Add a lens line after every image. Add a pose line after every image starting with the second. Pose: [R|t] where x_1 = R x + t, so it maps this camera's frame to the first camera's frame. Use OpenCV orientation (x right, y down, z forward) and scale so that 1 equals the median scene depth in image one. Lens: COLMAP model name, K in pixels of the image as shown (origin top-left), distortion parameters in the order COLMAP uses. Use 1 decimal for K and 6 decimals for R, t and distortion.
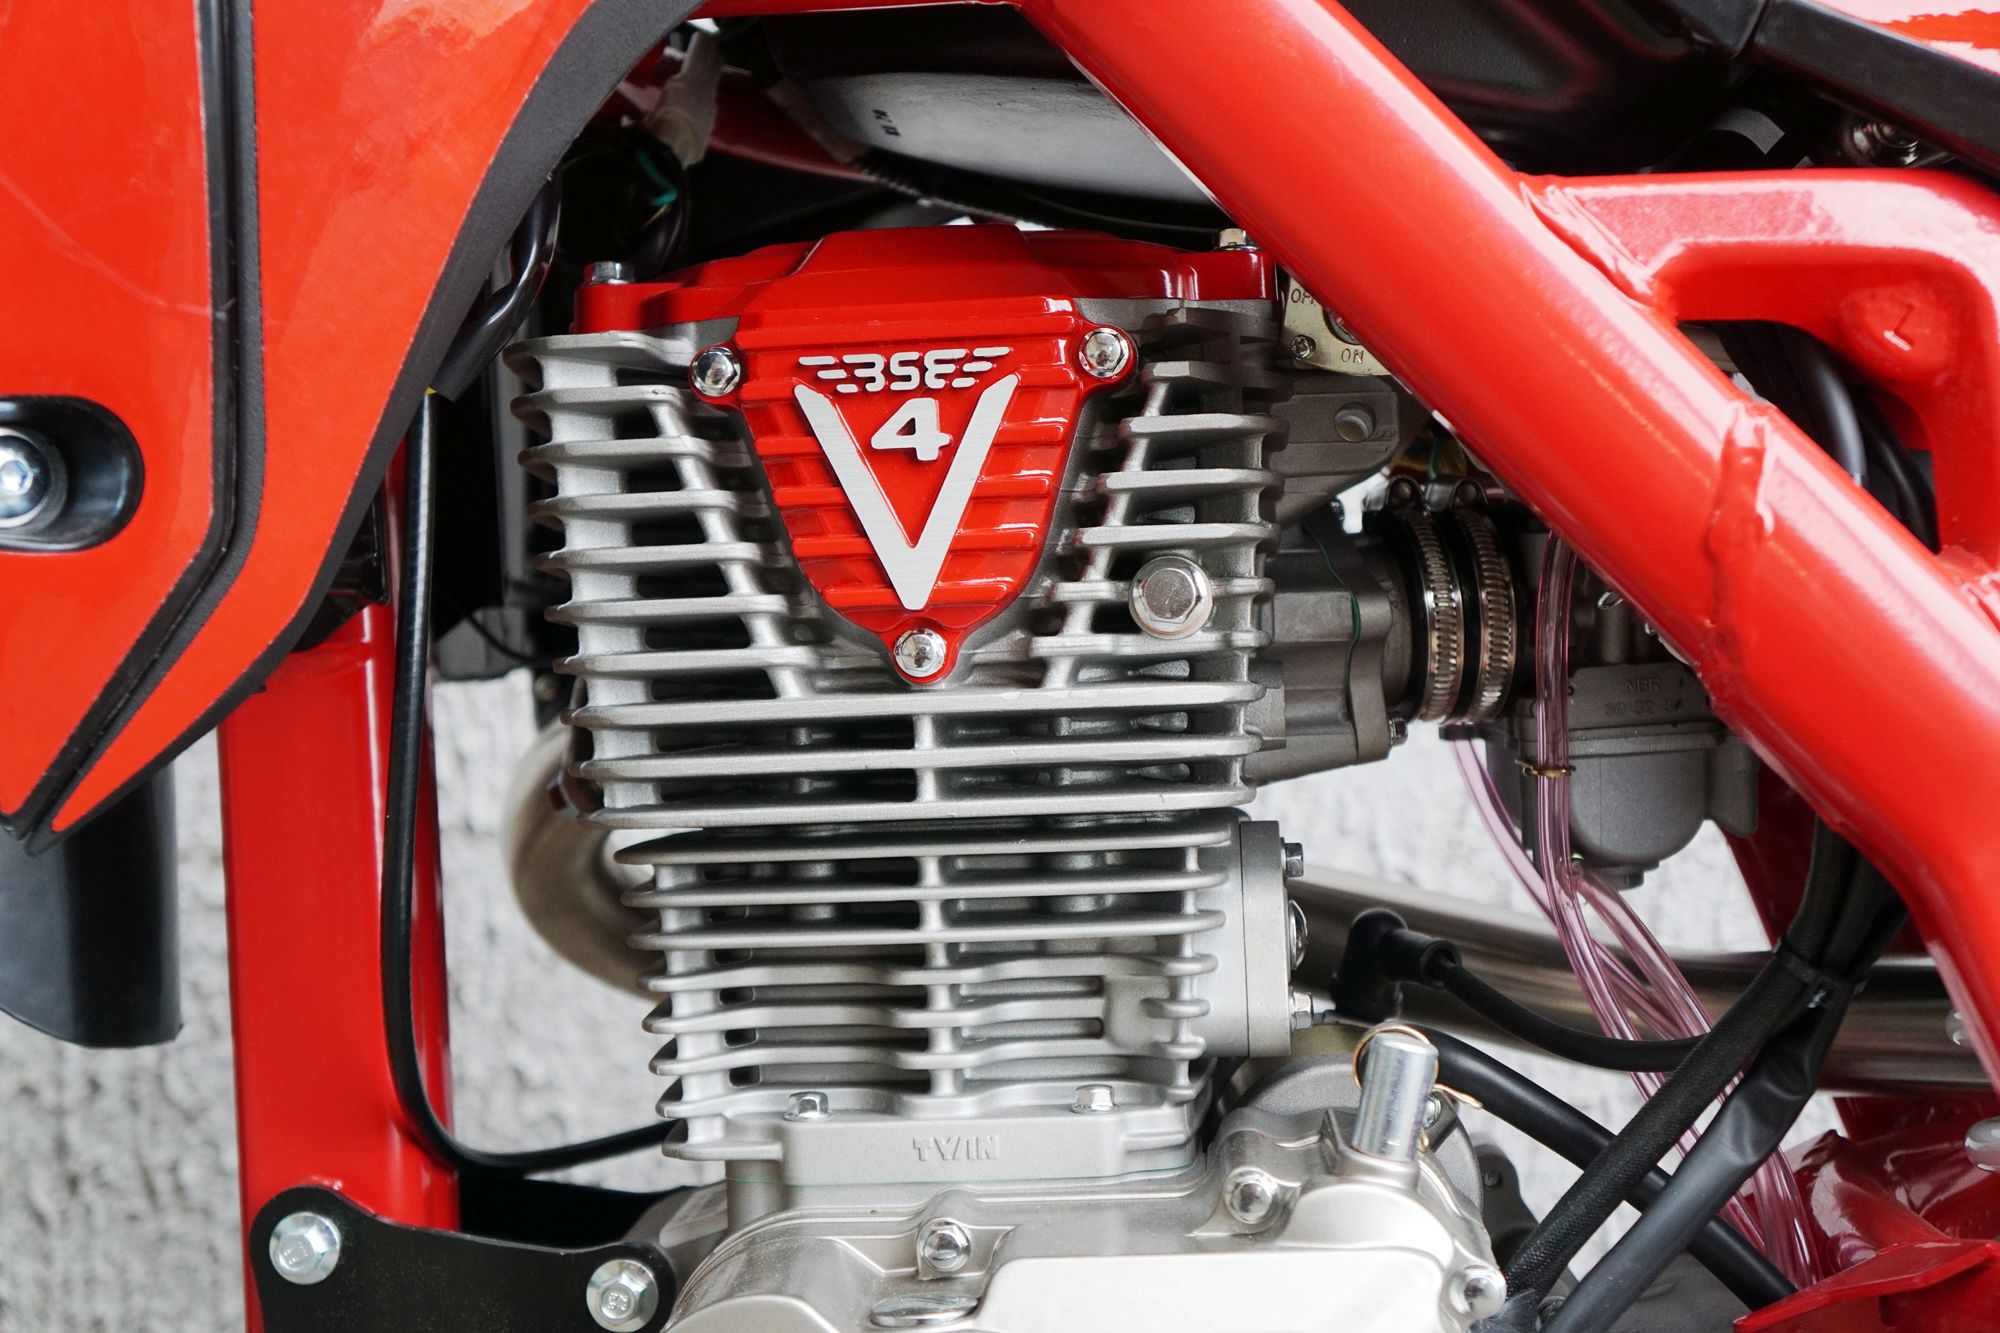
lens RADIAL K [[2720.7, 0, 1011.3], [0, 2720.7, 619.7], [0, 0, 1]] dist [-0.037766, 0.000000]
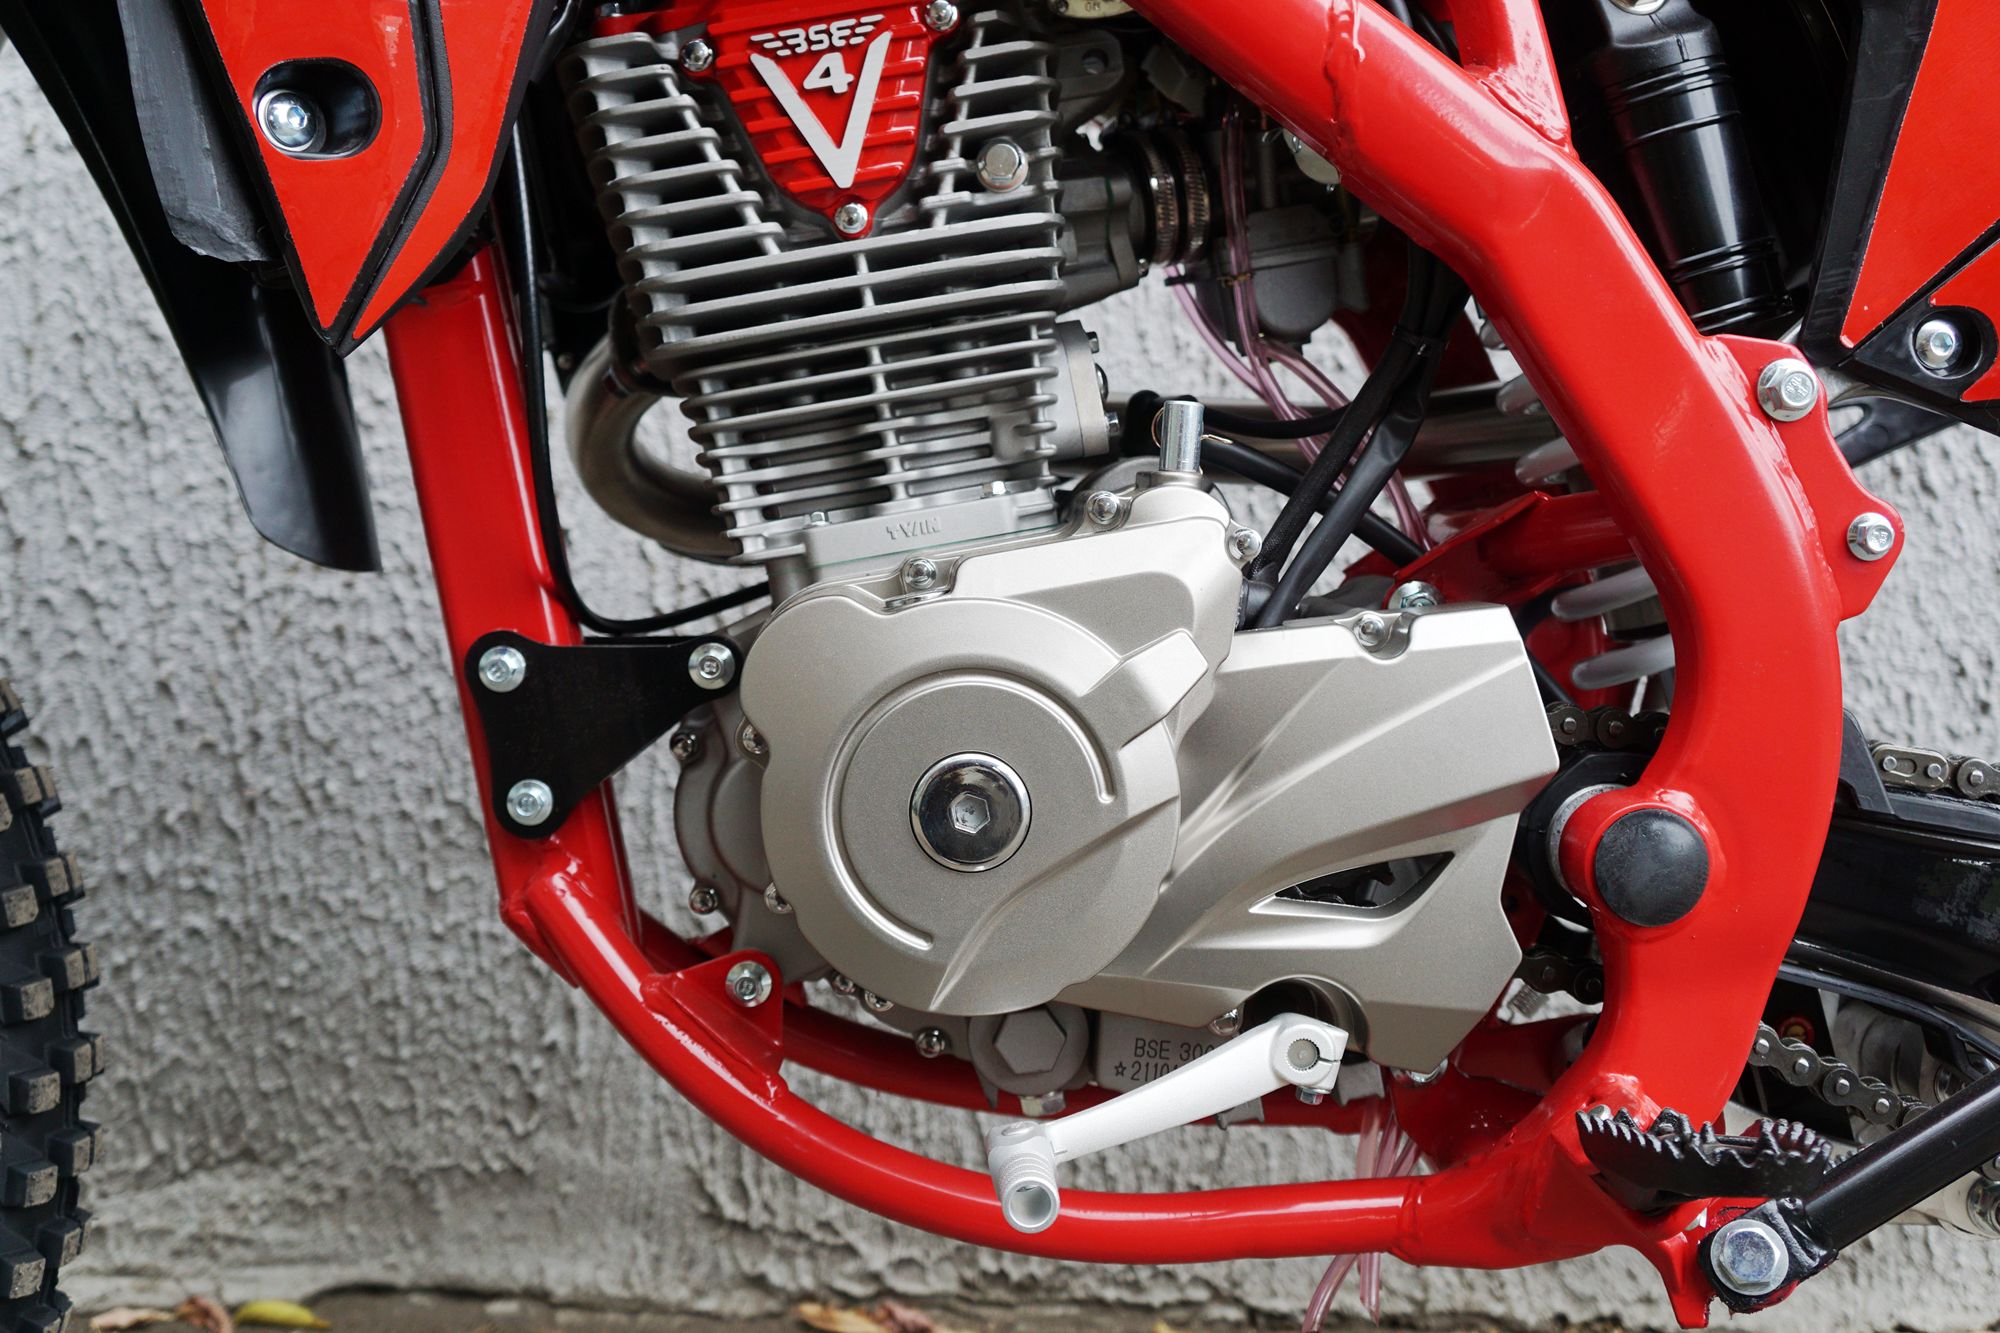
lens RADIAL K [[2048.4, 0, 1017.1], [0, 2048.4, 655.5], [0, 0, 1]] dist [-0.039046, 0.000000]
pose [[0.985114, -0.137485, 0.103192, -0.095691], [0.128373, 0.987606, 0.090306, 0.168283], [-0.114328, -0.075715, 0.990554, -0.211484]]
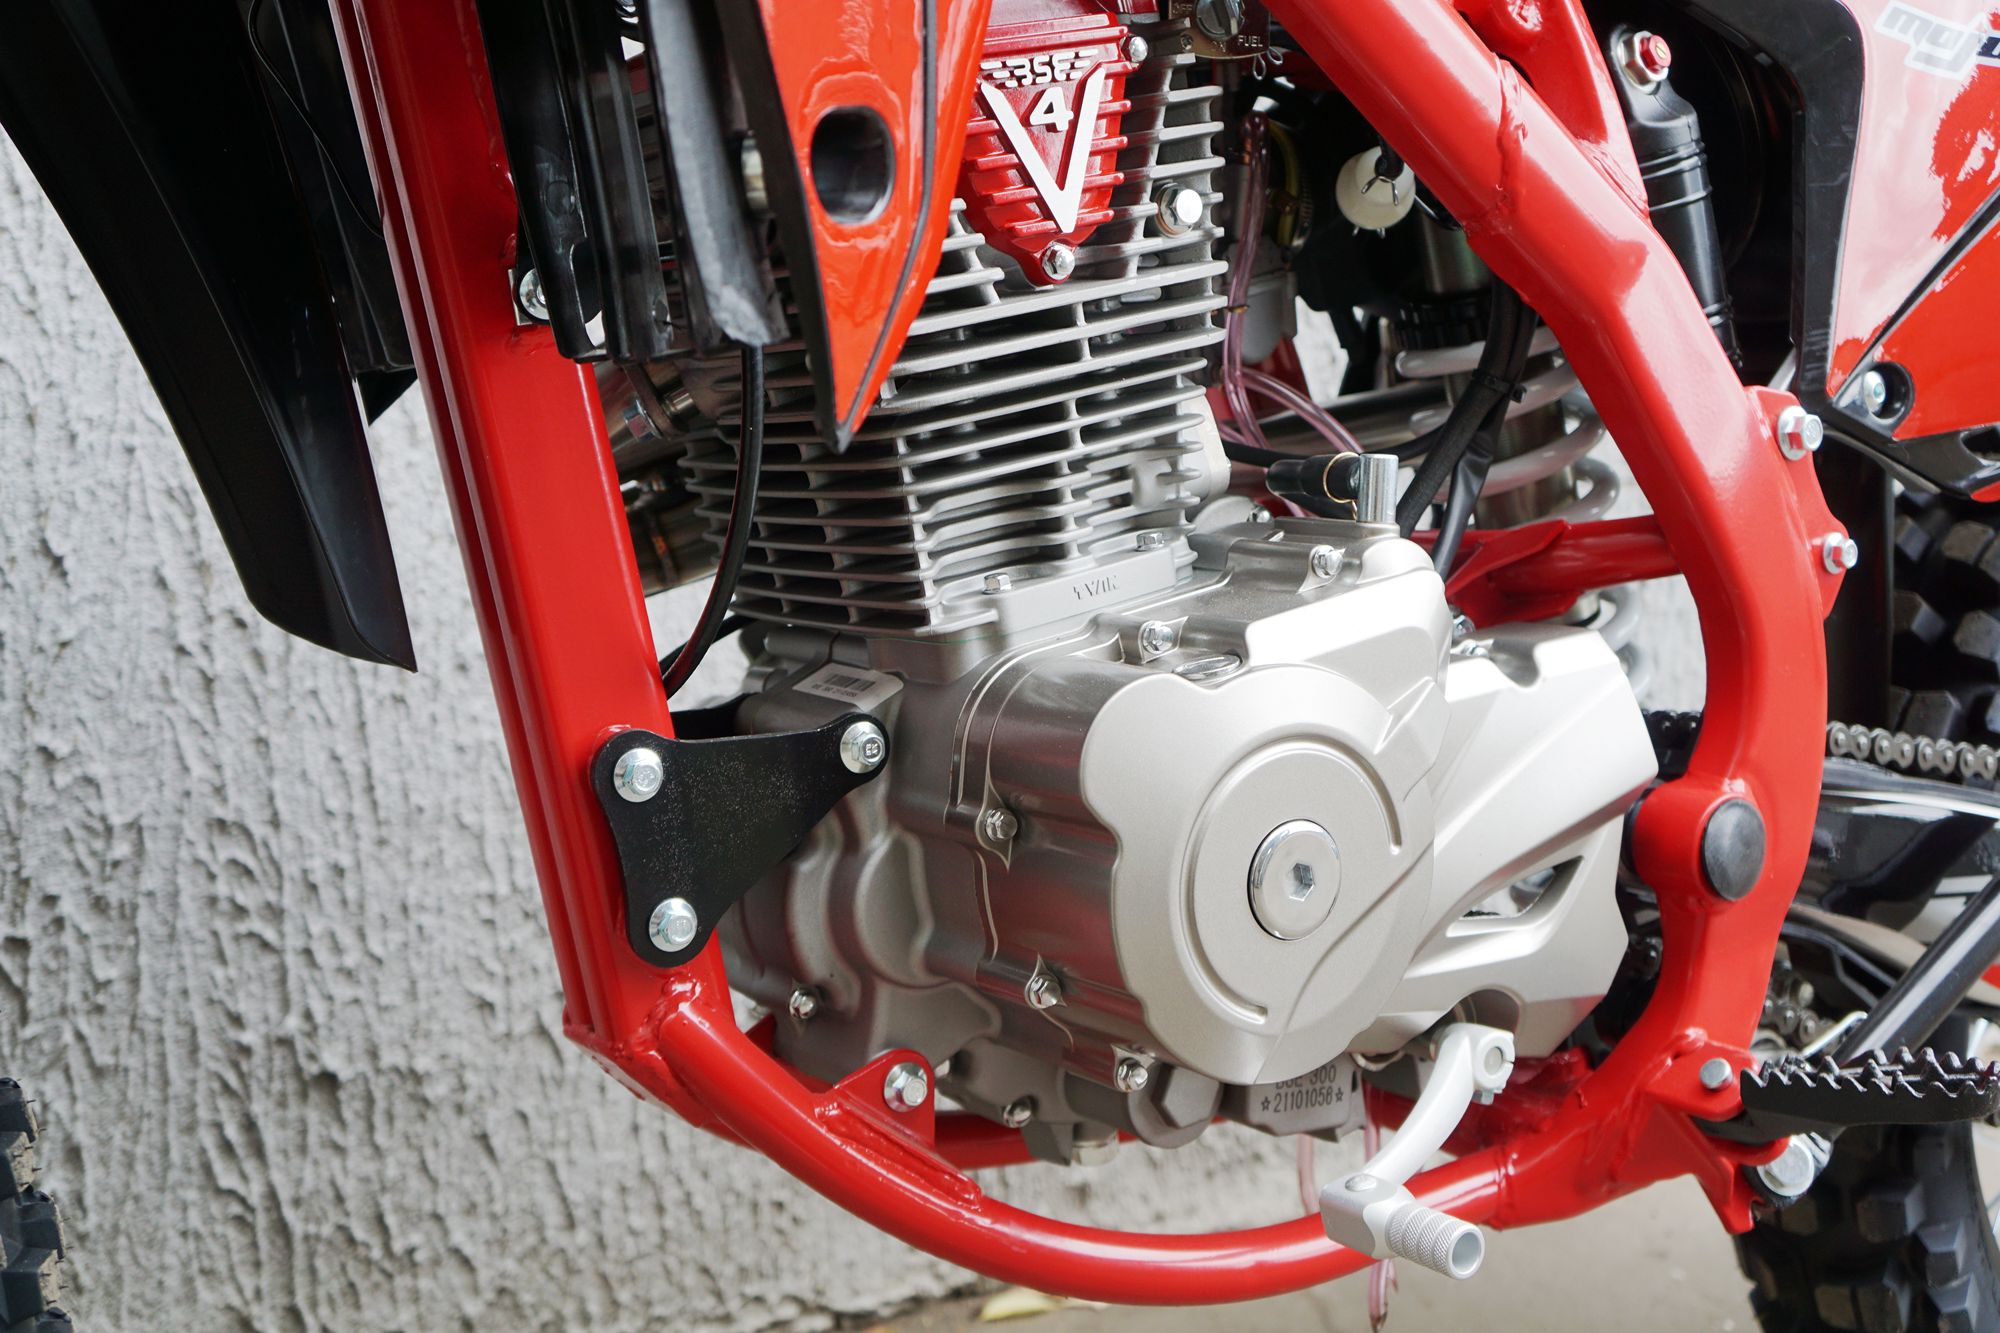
lens RADIAL K [[2152.4, 0, 996.3], [0, 2152.4, 660.3], [0, 0, 1]] dist [0.002966, 0.000000]
pose [[0.772033, -0.215639, 0.597884, -0.806010], [0.113868, 0.972393, 0.203679, -0.020478], [-0.625300, -0.089167, 0.775274, 0.086805]]
